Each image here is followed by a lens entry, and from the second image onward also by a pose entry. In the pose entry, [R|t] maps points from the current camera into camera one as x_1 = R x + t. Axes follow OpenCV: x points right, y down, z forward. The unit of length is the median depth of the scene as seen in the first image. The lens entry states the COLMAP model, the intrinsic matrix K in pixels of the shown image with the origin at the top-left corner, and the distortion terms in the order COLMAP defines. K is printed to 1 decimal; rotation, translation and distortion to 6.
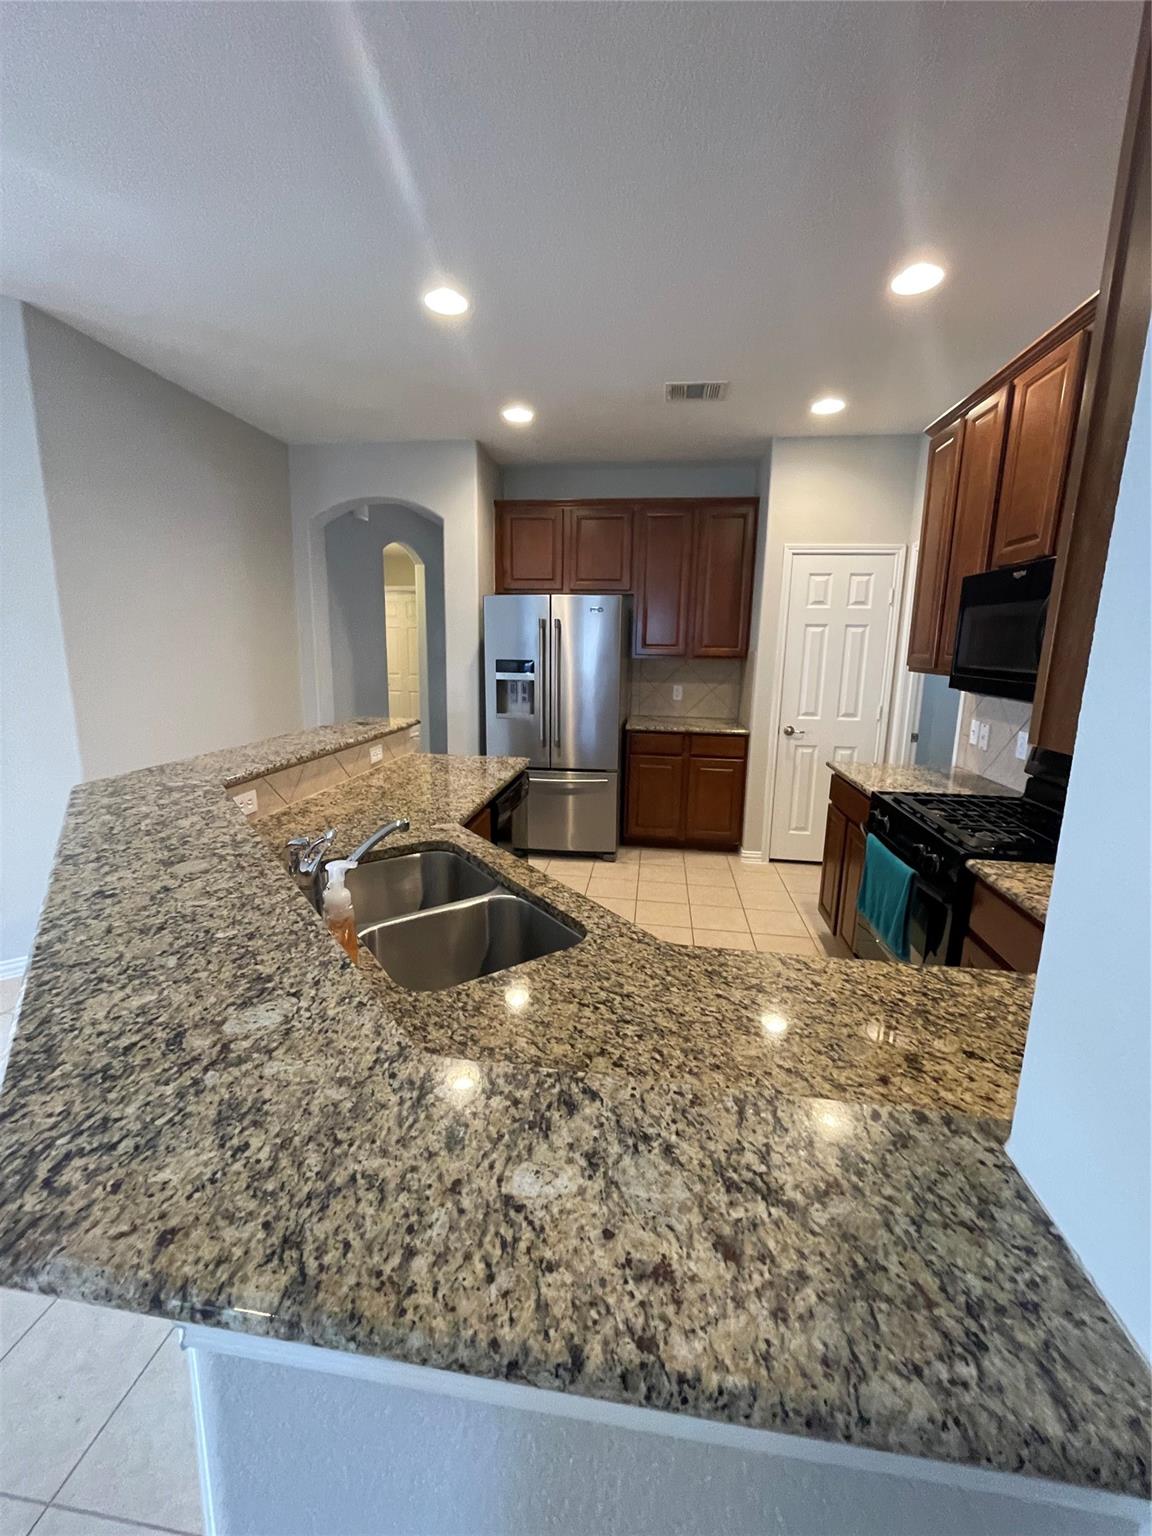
lens RADIAL K [[624.0, 0, 570.5], [0, 624.0, 760.1], [0, 0, 1]] dist [-0.006504, 0.002650]
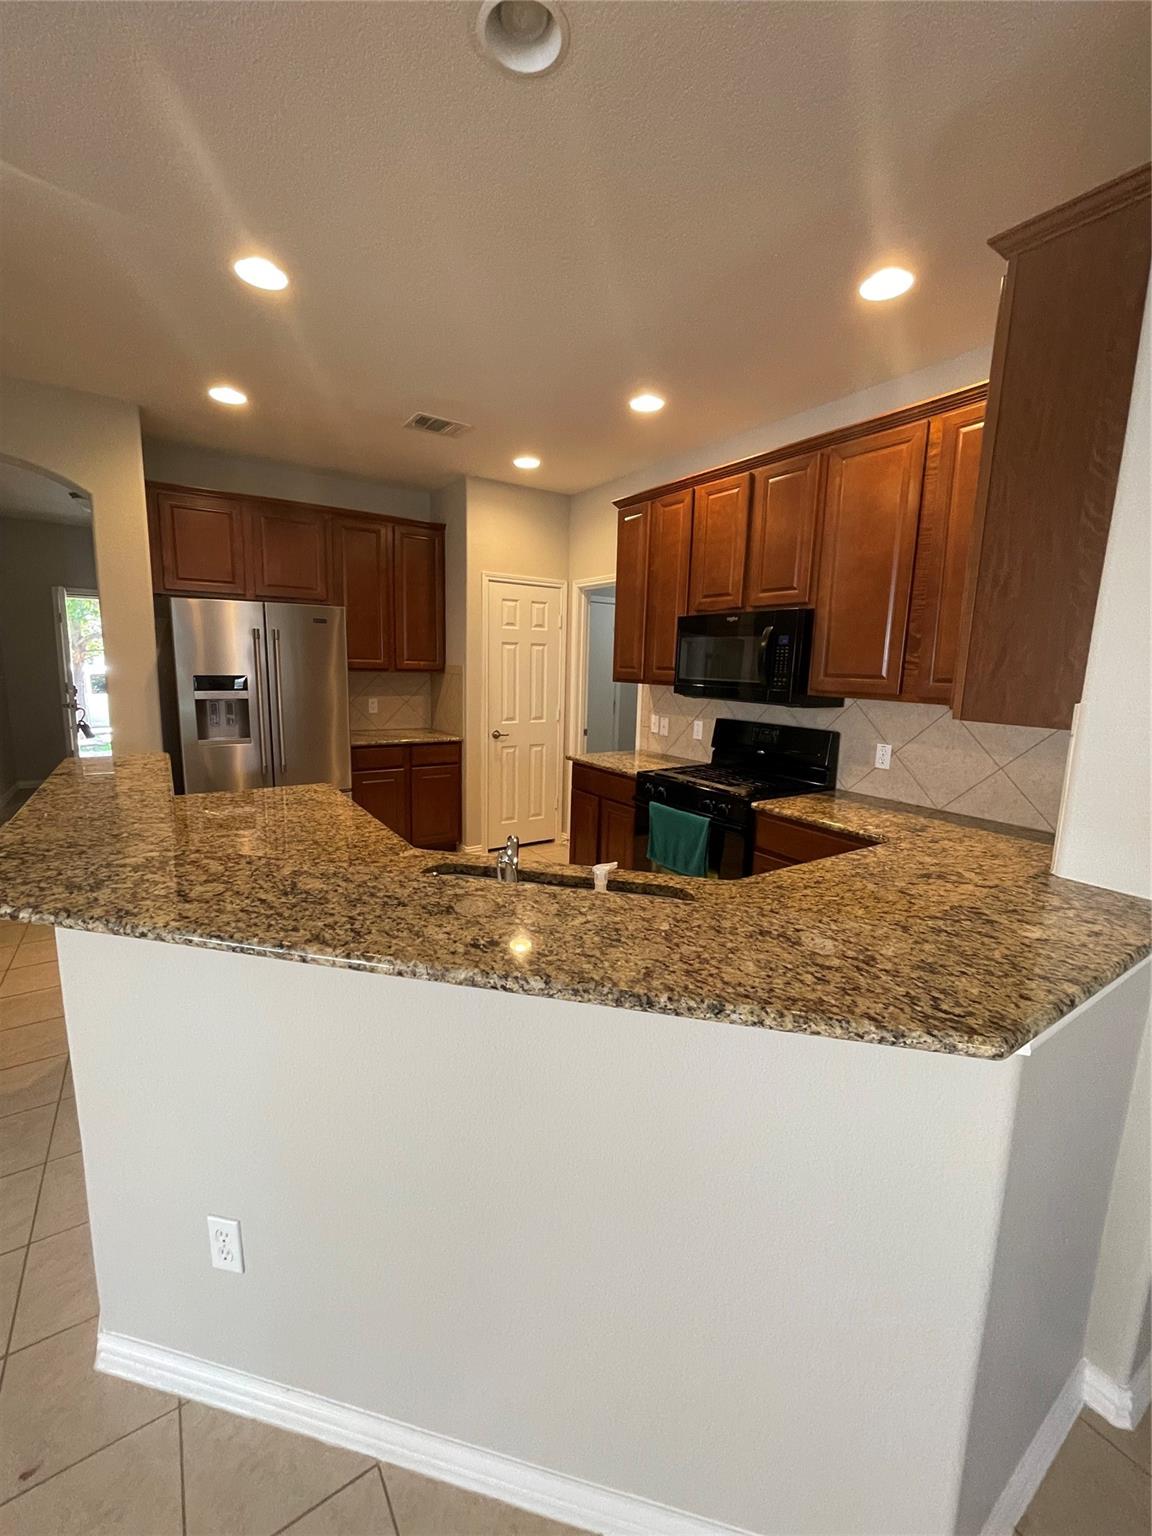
lens RADIAL K [[624.0, 0, 581.4], [0, 624.0, 759.3], [0, 0, 1]] dist [-0.006504, 0.002650]
pose [[0.742751, -0.101424, 0.661841, -1.174985], [0.110669, 0.993462, 0.028045, -0.067150], [-0.660358, 0.052414, 0.749119, 0.178585]]
